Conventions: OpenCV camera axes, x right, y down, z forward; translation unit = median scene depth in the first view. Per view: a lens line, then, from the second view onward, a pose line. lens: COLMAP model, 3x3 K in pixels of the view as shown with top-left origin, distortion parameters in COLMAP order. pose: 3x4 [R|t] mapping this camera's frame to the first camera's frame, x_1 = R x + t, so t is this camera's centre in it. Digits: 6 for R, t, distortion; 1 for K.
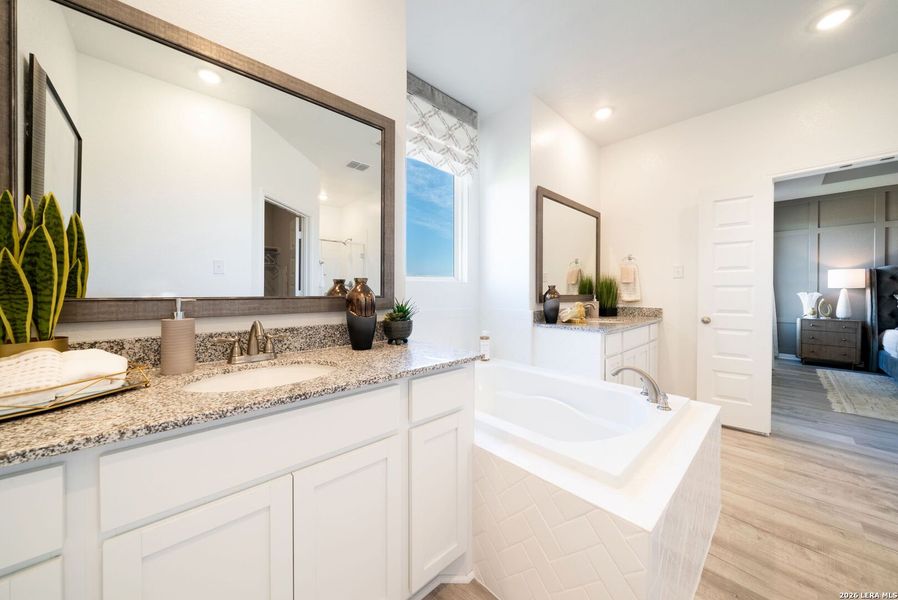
lens RADIAL K [[309.0, 0, 448.0], [0, 309.0, 296.5], [0, 0, 1]] dist [-0.005048, 0.000150]
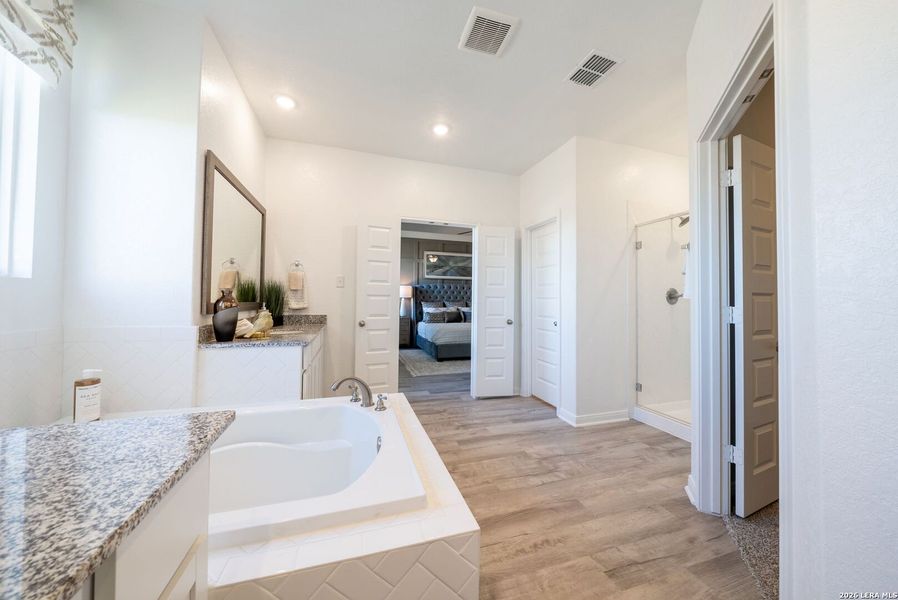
lens RADIAL K [[309.0, 0, 452.4], [0, 309.0, 296.6], [0, 0, 1]] dist [-0.005048, 0.000150]
pose [[0.418278, 0.014629, 0.908201, -0.106816], [0.002439, 0.999849, -0.017228, -0.006746], [-0.908316, 0.009421, 0.418179, 0.185267]]
